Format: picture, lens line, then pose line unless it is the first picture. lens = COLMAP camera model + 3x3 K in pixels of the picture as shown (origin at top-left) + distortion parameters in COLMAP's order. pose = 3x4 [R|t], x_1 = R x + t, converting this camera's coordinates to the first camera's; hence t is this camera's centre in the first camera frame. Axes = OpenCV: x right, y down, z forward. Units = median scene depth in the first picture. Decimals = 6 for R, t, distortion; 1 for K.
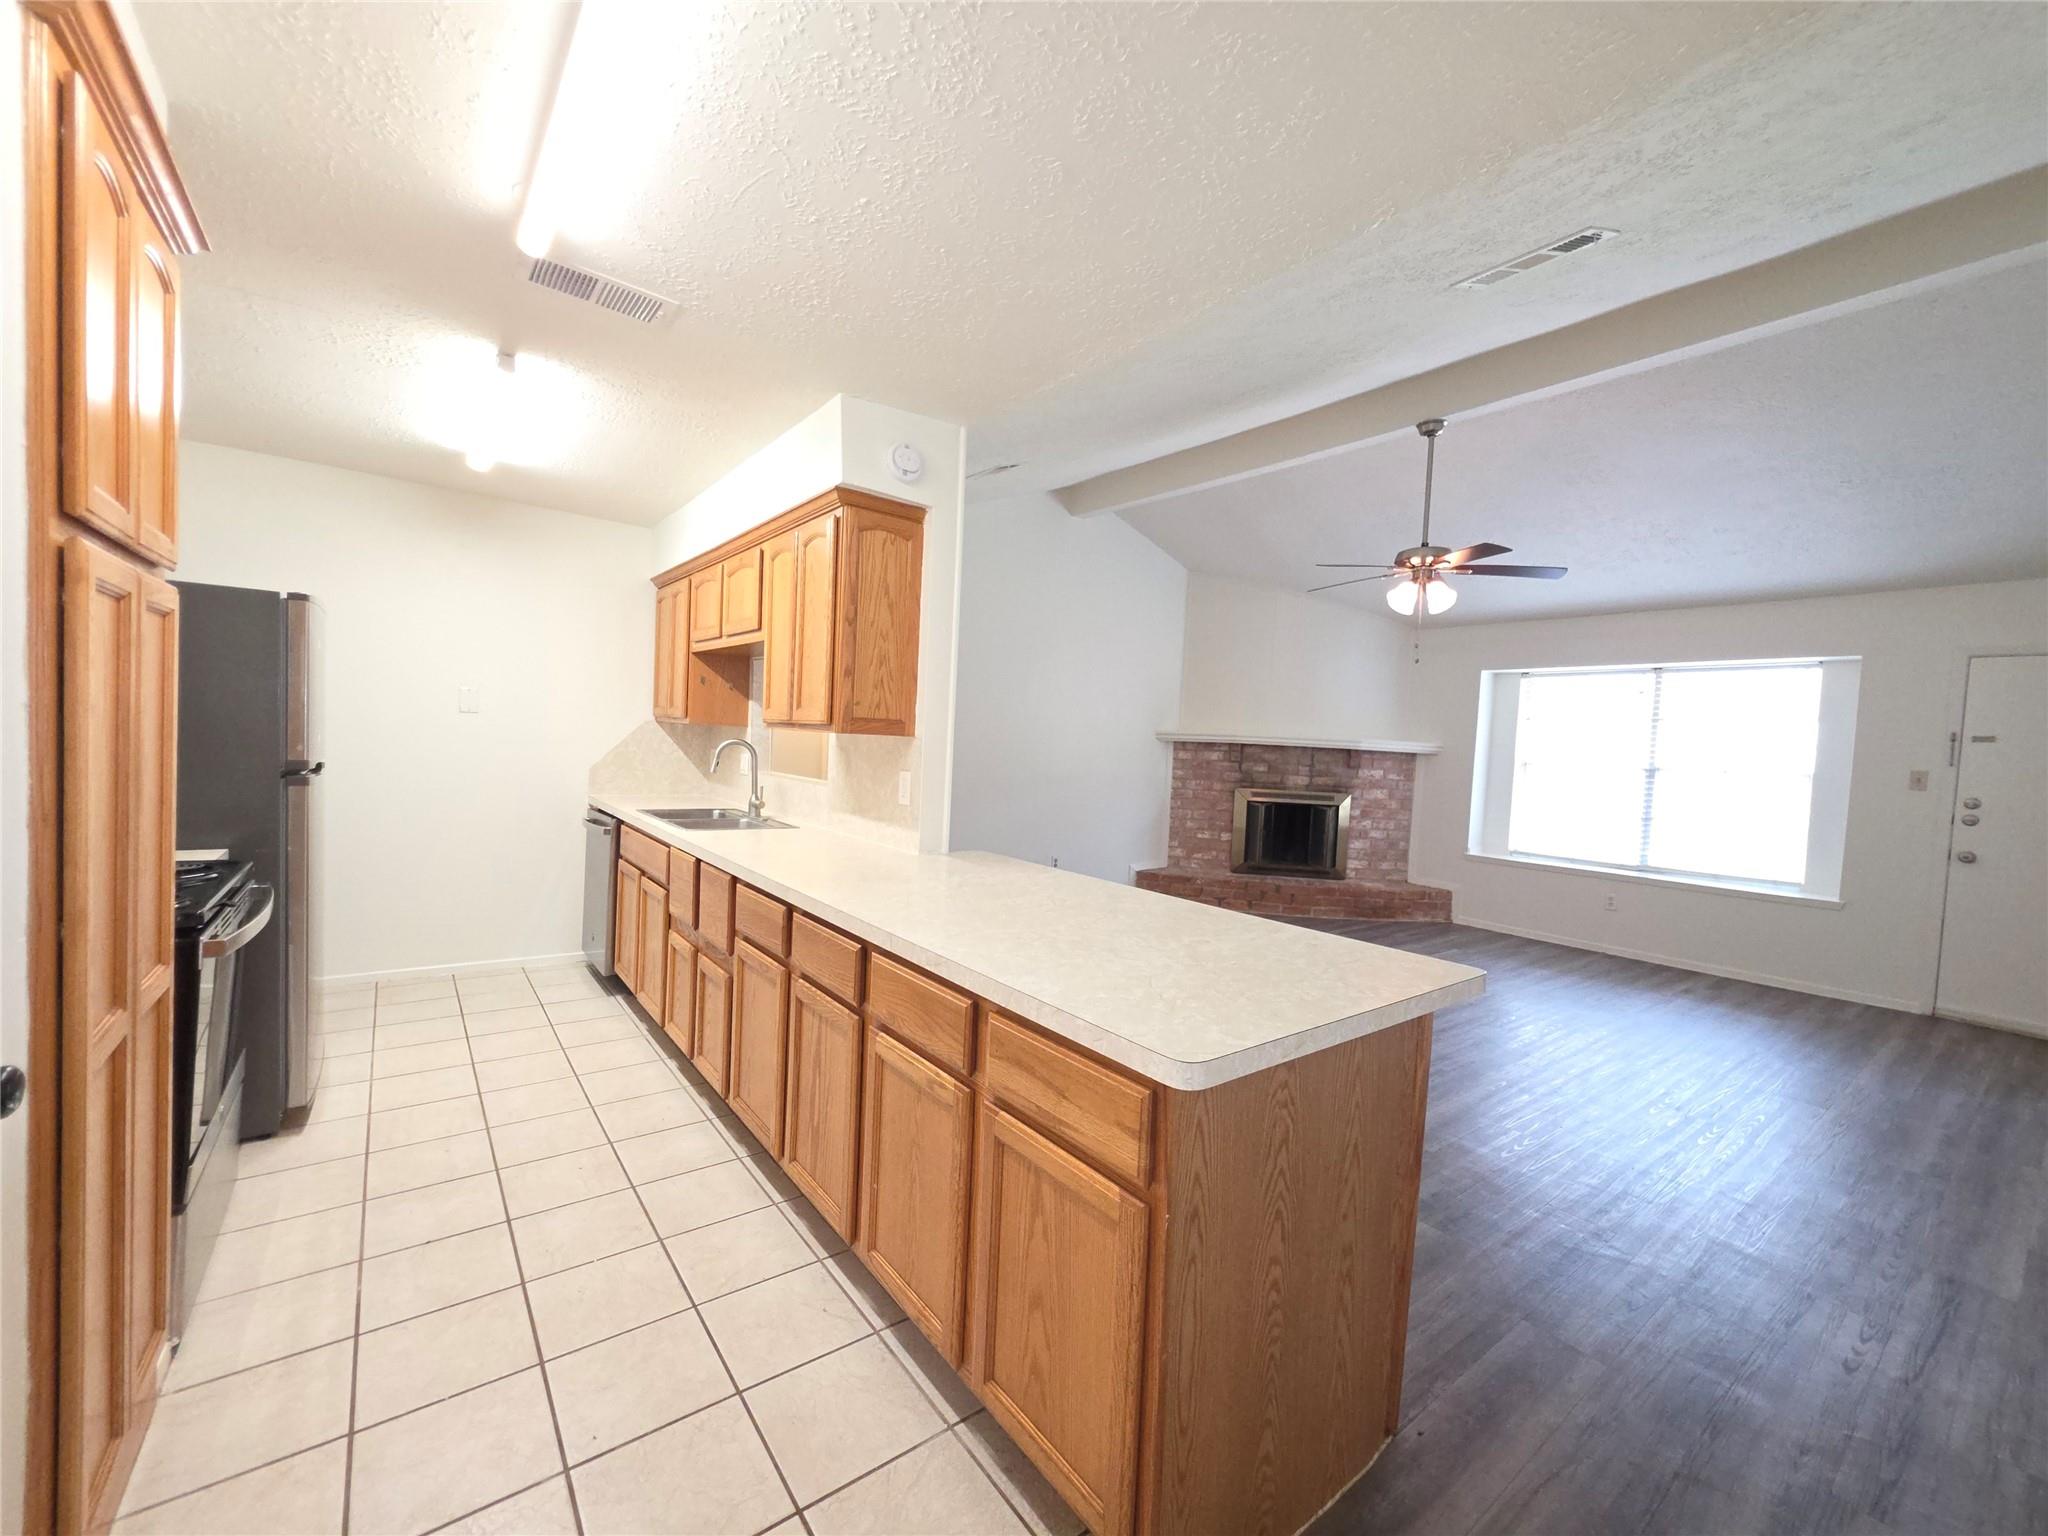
lens RADIAL K [[819.8, 0, 1015.6], [0, 819.8, 761.1], [0, 0, 1]] dist [0.000524, 0.000067]
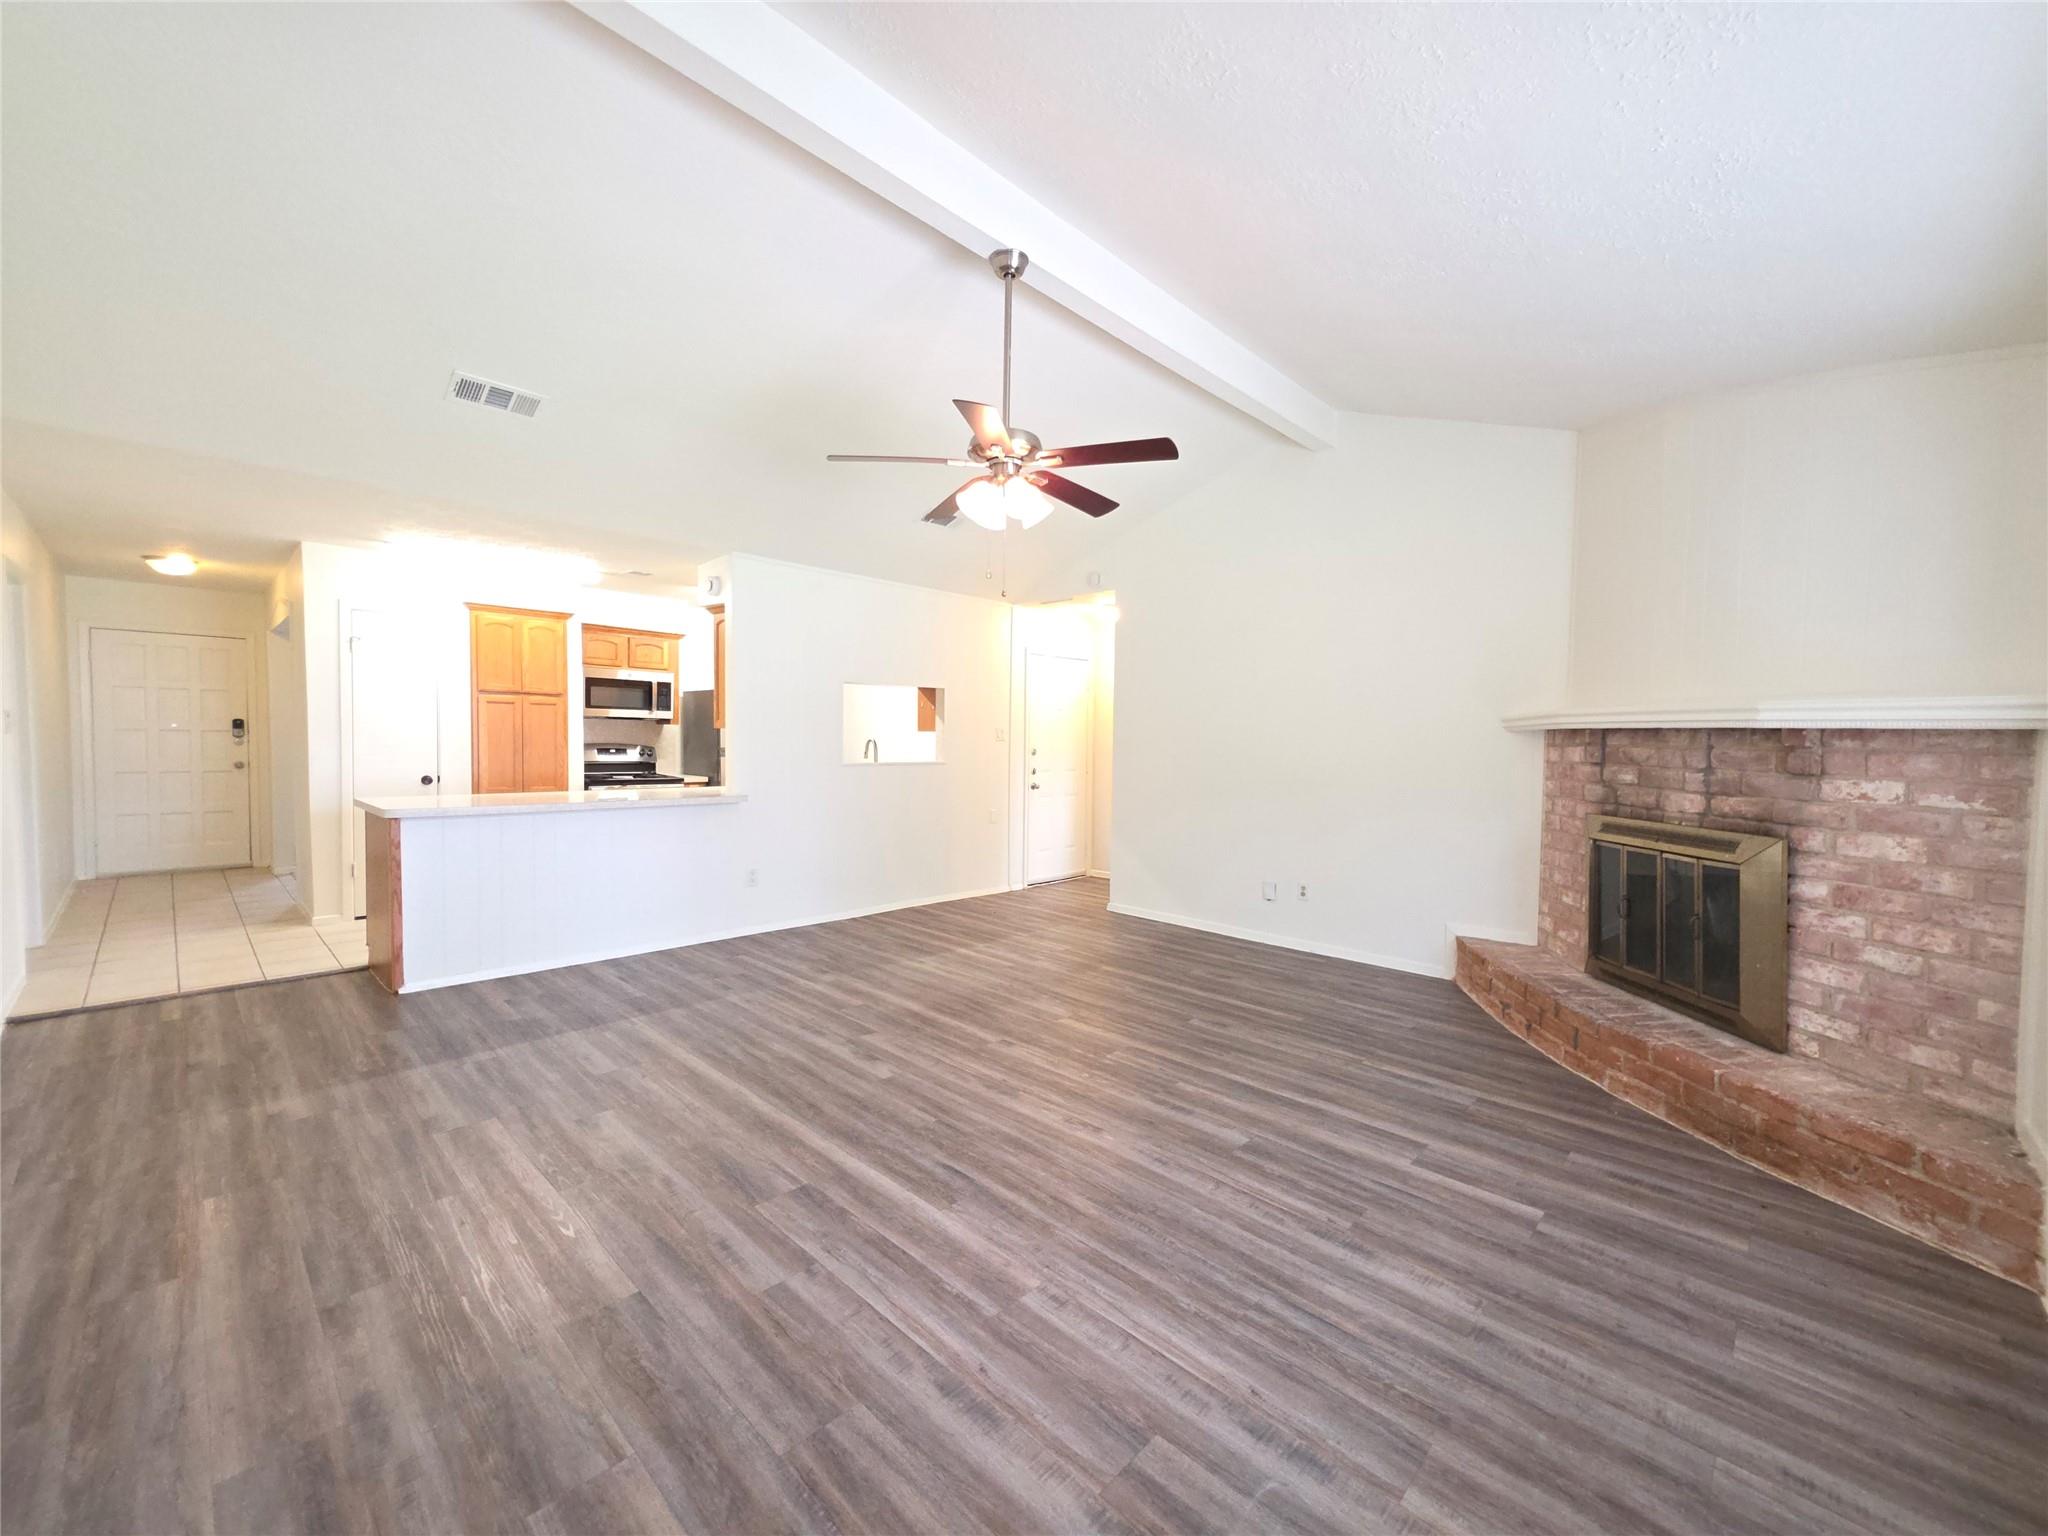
lens RADIAL K [[819.8, 0, 1018.7], [0, 819.8, 774.5], [0, 0, 1]] dist [0.000524, 0.000067]
pose [[0.164344, 0.002526, -0.986400, 0.737746], [-0.036717, 0.999319, -0.003558, 0.023217], [0.985720, 0.036802, 0.164325, 0.561062]]
